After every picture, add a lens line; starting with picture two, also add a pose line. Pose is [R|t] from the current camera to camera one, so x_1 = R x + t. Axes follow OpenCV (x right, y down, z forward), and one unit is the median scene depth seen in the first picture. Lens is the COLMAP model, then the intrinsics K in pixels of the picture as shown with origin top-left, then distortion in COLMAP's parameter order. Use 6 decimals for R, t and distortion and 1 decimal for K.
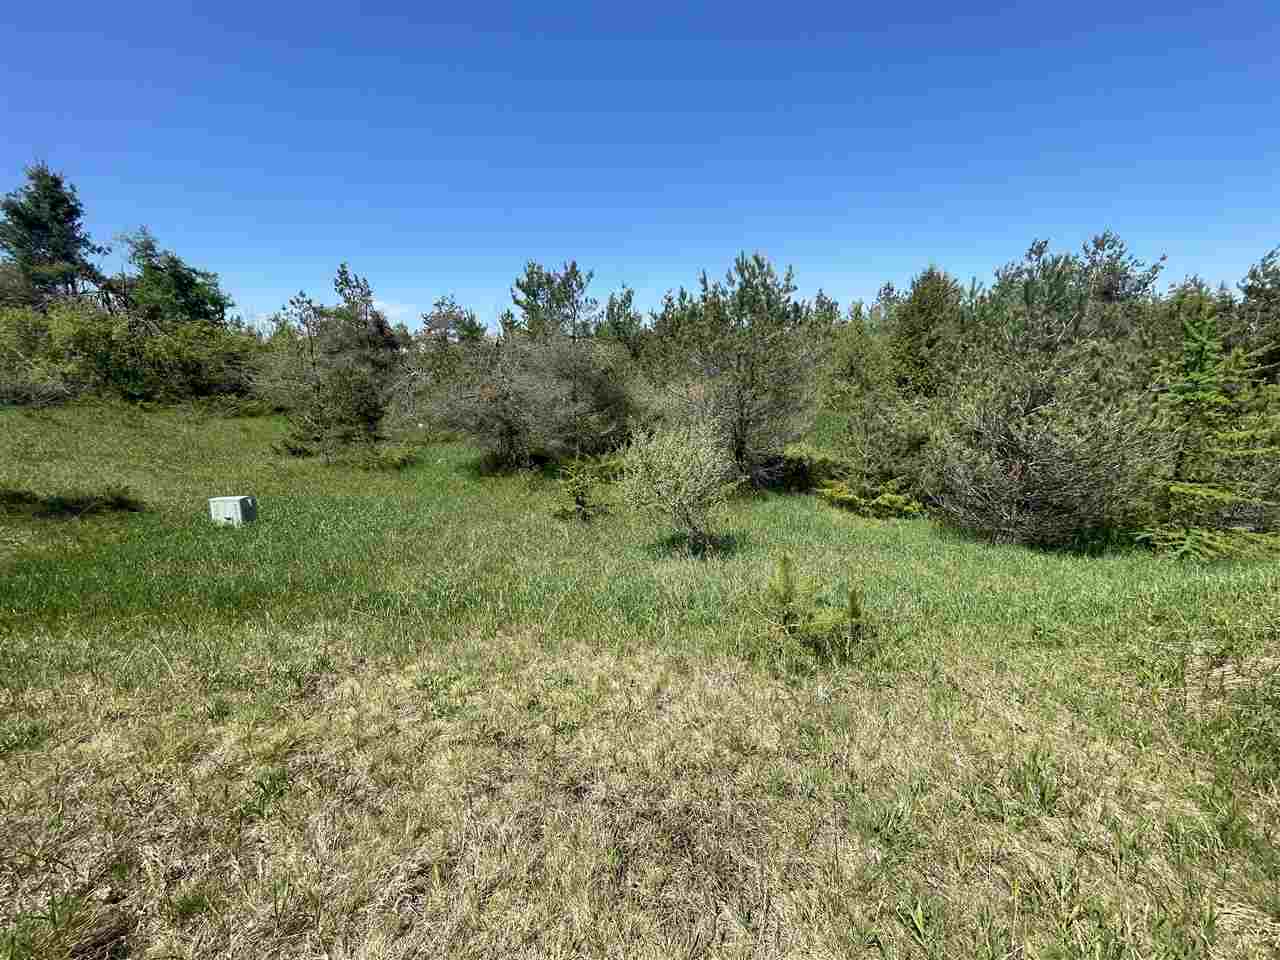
lens RADIAL K [[521.2, 0, 638.2], [0, 521.2, 482.7], [0, 0, 1]] dist [-0.001121, -0.000276]
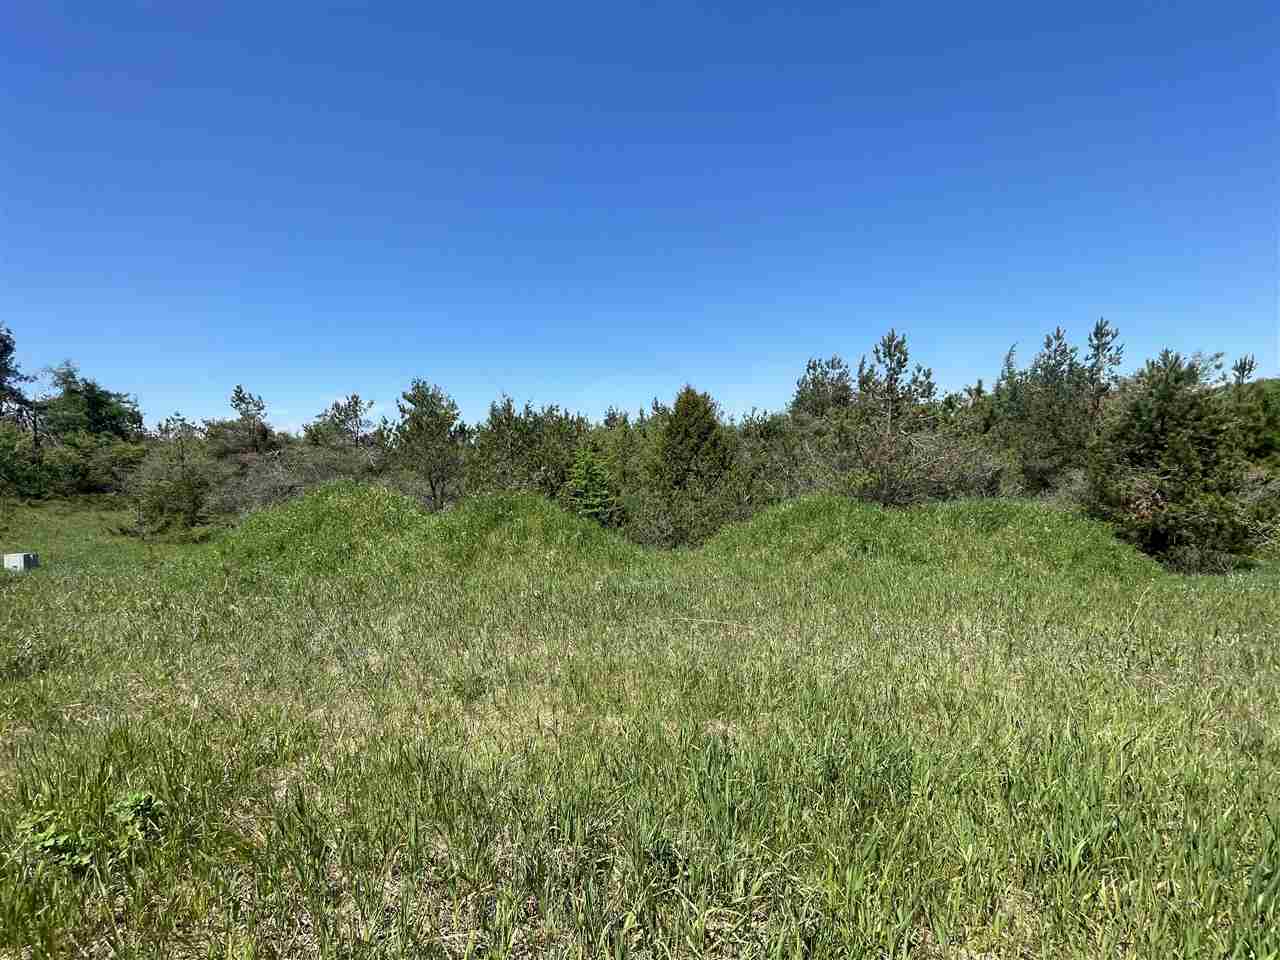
lens RADIAL K [[521.2, 0, 637.4], [0, 521.2, 486.3], [0, 0, 1]] dist [-0.001121, -0.000276]
pose [[0.998721, -0.020363, 0.046281, 0.729555], [0.027722, 0.986004, -0.164401, 0.096474], [-0.042286, 0.165474, 0.985307, -0.485211]]
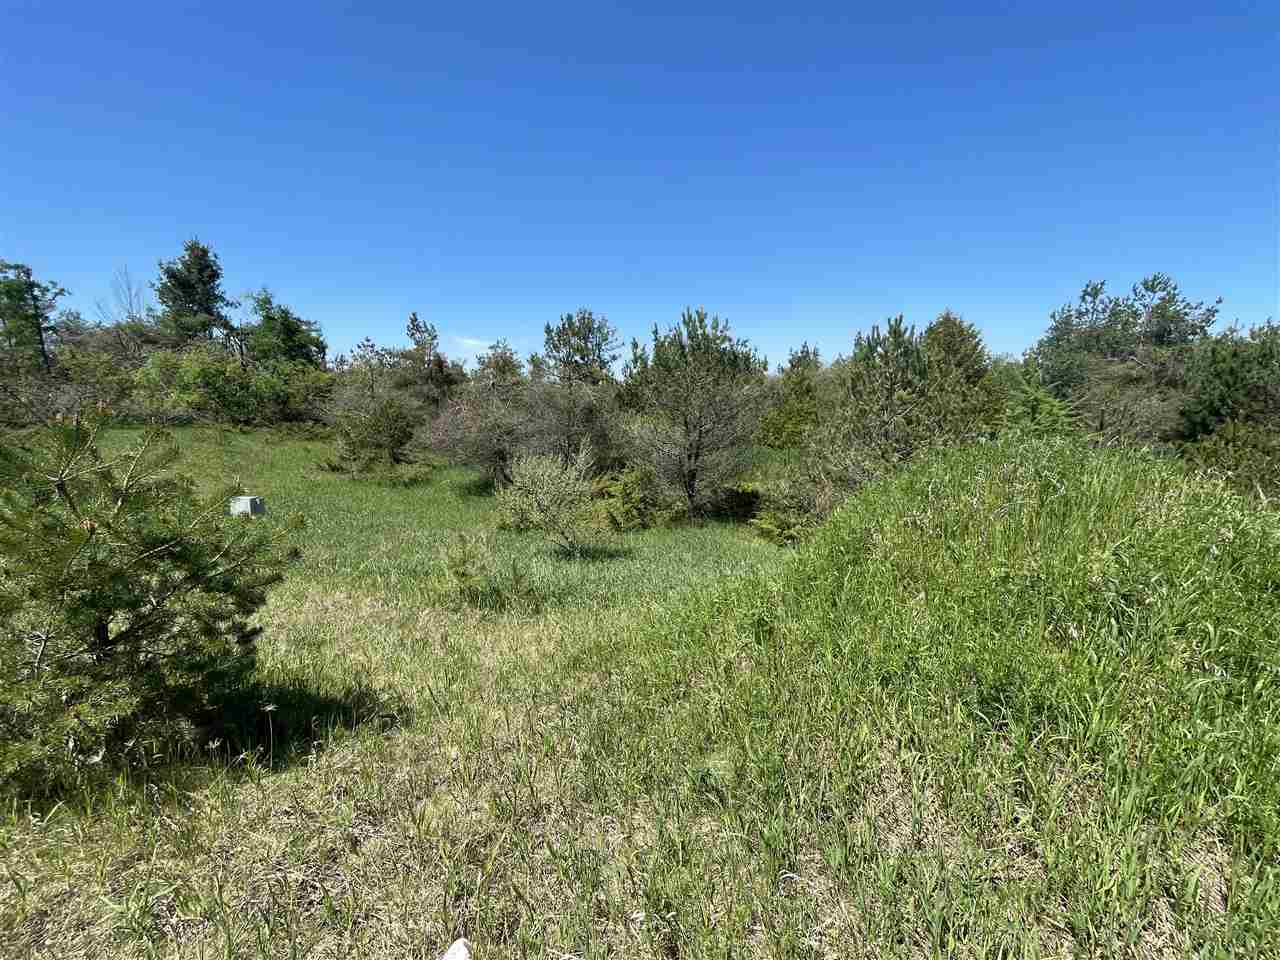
lens RADIAL K [[521.2, 0, 638.5], [0, 521.2, 487.0], [0, 0, 1]] dist [-0.001121, -0.000276]
pose [[0.987482, 0.042487, -0.151902, 0.278910], [-0.051712, 0.997017, -0.057305, 0.018510], [0.149014, 0.064443, 0.986733, -0.111742]]
